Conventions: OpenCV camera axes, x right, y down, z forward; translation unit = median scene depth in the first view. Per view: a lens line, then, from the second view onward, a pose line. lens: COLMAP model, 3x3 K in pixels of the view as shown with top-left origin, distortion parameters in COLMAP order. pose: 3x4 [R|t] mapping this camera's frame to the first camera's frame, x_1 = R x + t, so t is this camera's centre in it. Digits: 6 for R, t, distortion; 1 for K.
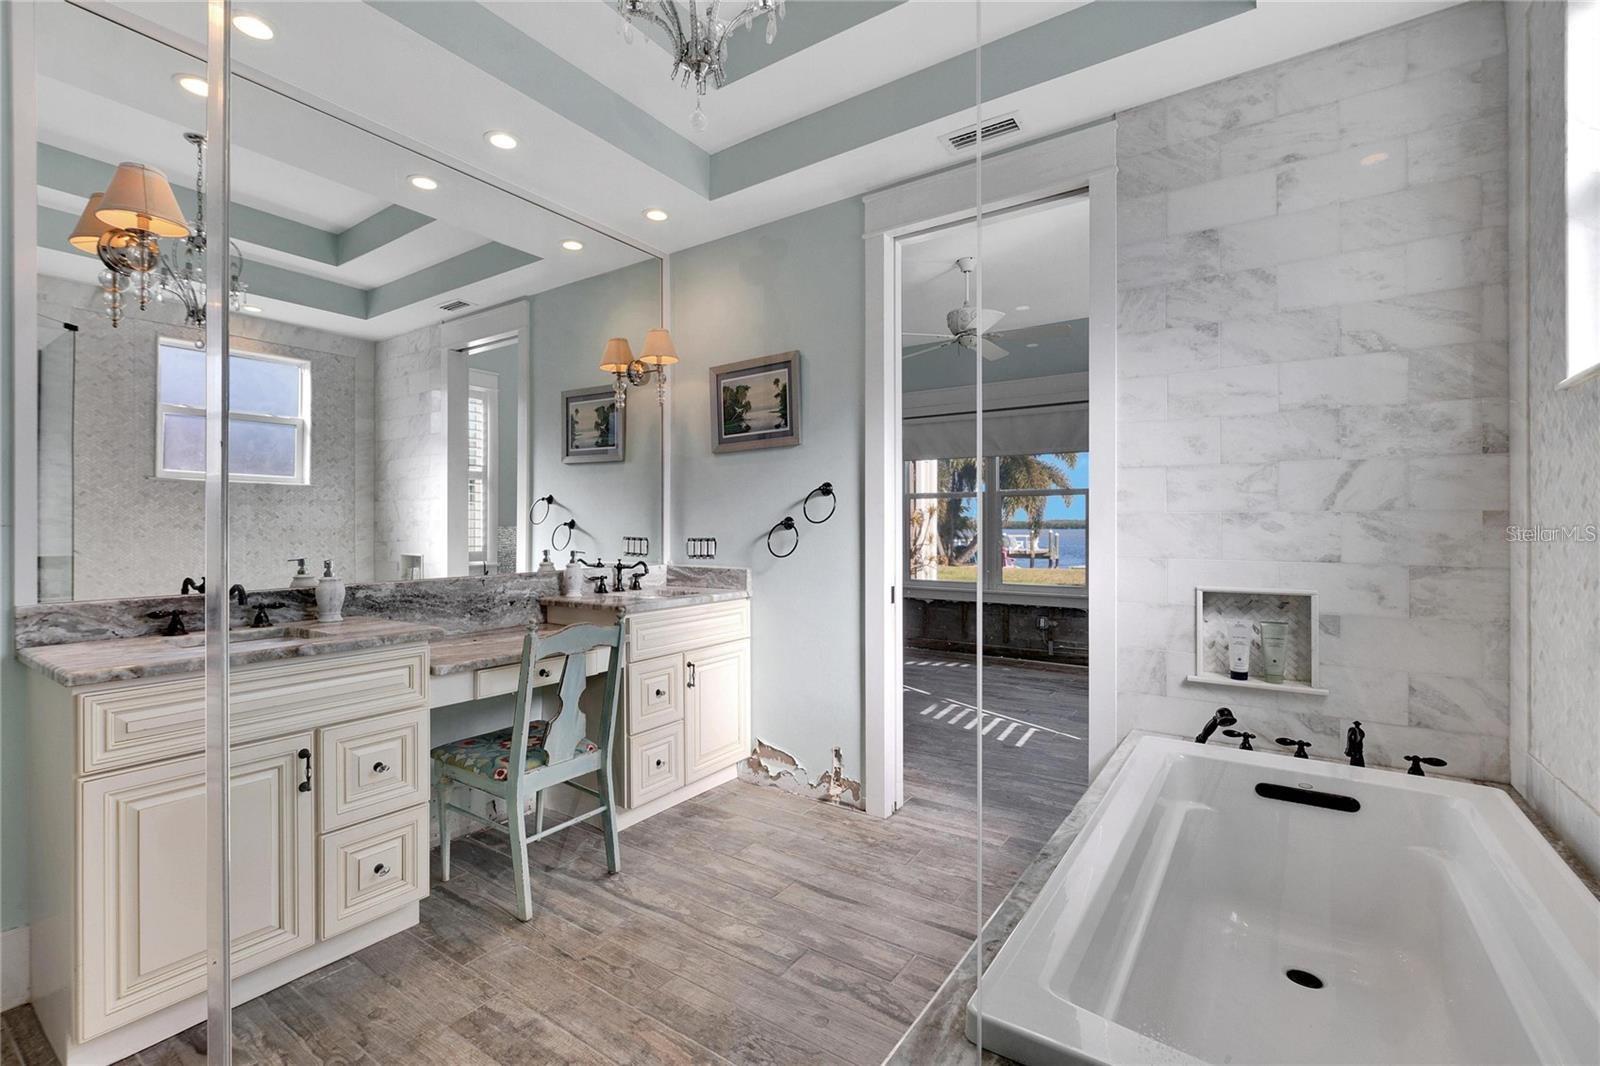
lens RADIAL K [[713.5, 0, 785.1], [0, 713.5, 523.9], [0, 0, 1]] dist [-0.001995, -0.000181]
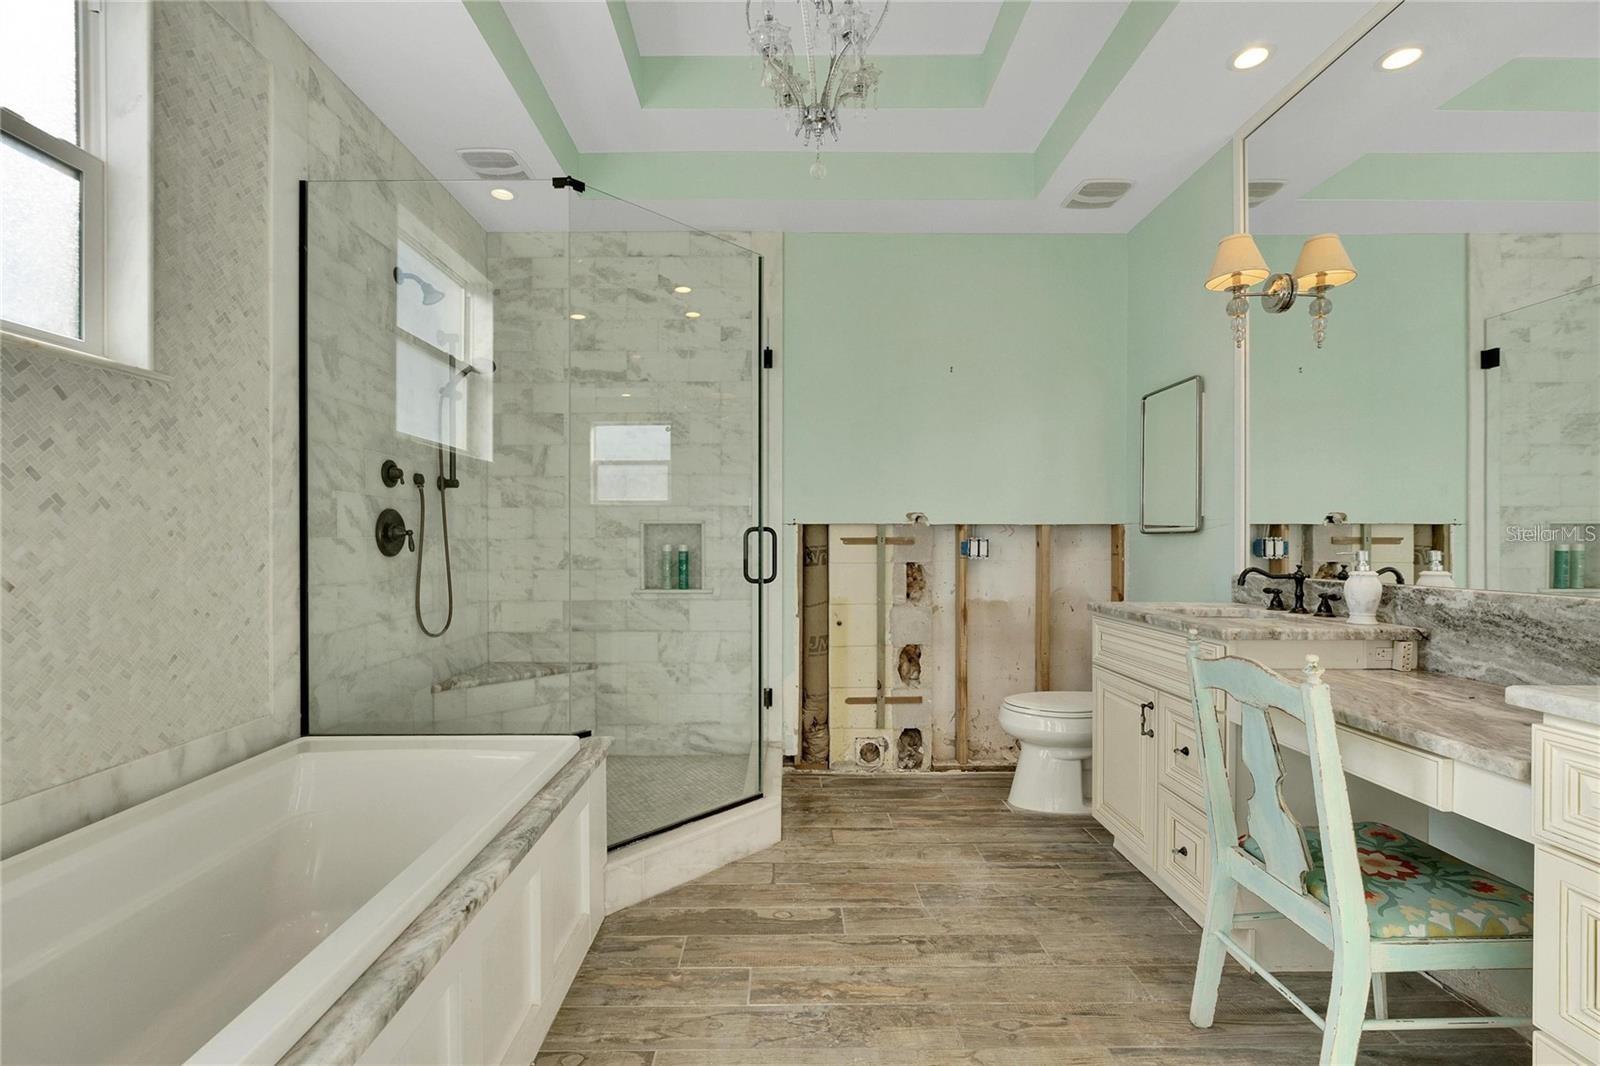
lens RADIAL K [[728.4, 0, 776.9], [0, 728.4, 538.4], [0, 0, 1]] dist [0.001179, -0.000303]
pose [[-0.822675, 0.000849, -0.568511, 0.398986], [0.004095, 0.999982, -0.004432, 0.034084], [0.568497, -0.005974, -0.822664, 1.238858]]
